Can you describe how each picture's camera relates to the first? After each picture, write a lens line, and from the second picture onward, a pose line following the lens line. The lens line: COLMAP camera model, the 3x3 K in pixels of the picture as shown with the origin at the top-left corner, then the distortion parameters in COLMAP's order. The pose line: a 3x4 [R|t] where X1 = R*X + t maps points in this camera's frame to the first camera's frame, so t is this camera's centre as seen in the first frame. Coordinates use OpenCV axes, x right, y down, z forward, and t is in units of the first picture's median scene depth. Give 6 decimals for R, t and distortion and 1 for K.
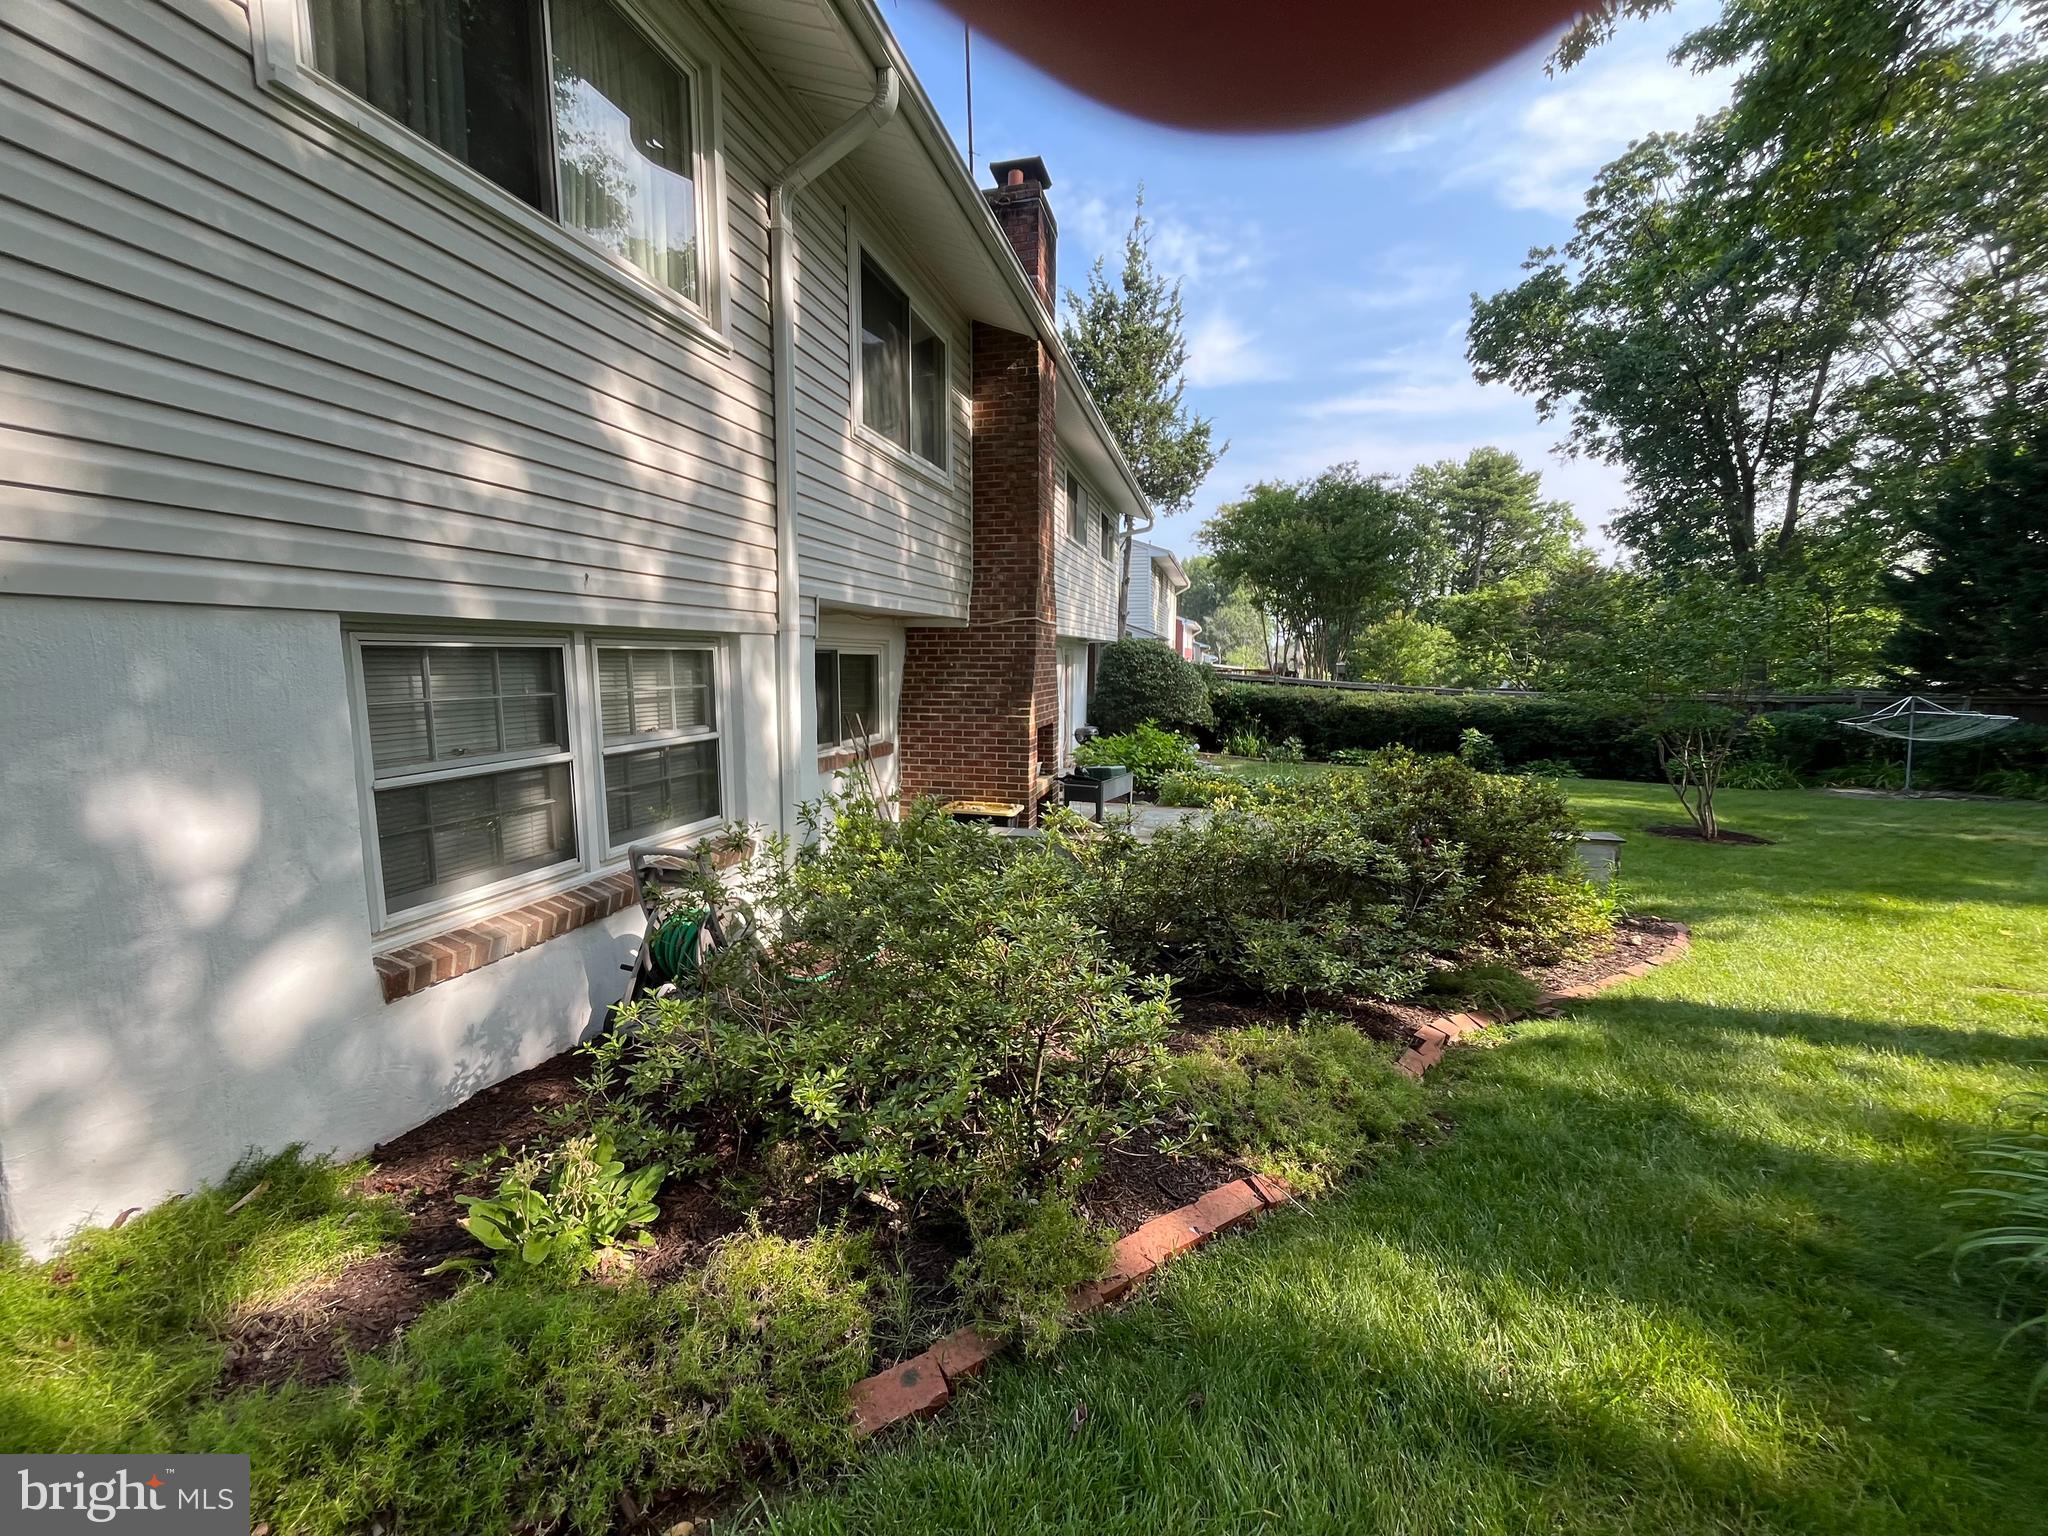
lens RADIAL K [[815.5, 0, 1024.0], [0, 815.5, 768.0], [0, 0, 1]] dist [-0.007816, -0.000208]
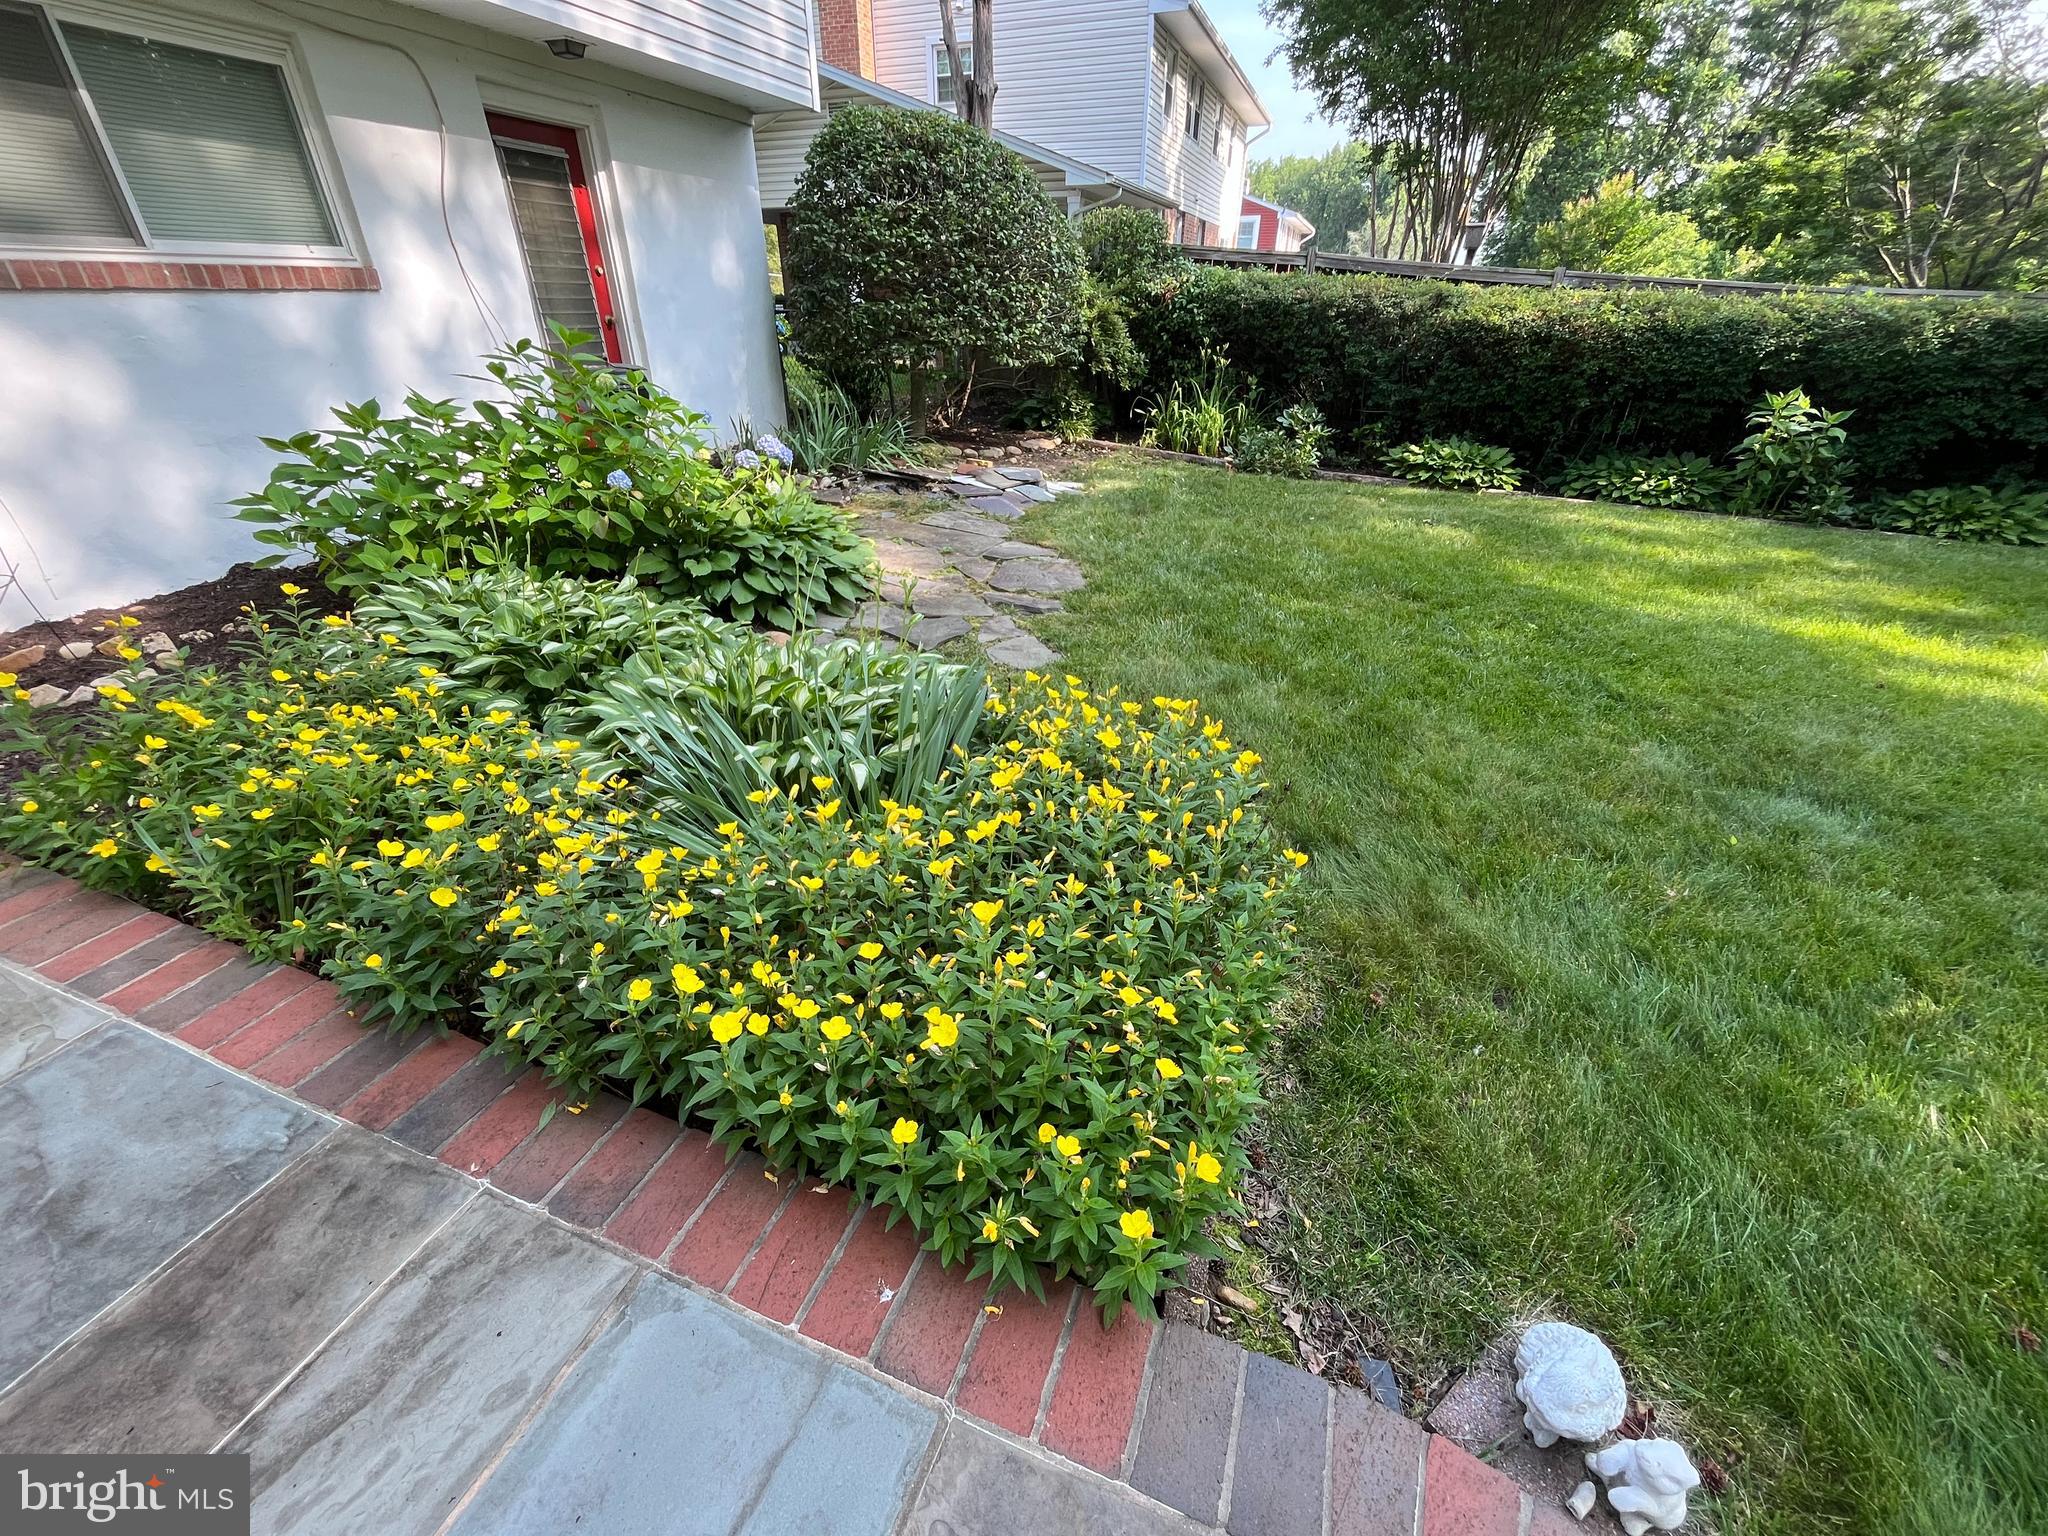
lens RADIAL K [[815.5, 0, 1024.0], [0, 815.5, 768.0], [0, 0, 1]] dist [-0.007816, -0.000208]
pose [[0.992717, 0.062319, -0.103098, 0.239532], [-0.018755, 0.925314, 0.378737, -0.021532], [0.119000, -0.374045, 0.919744, 0.526628]]
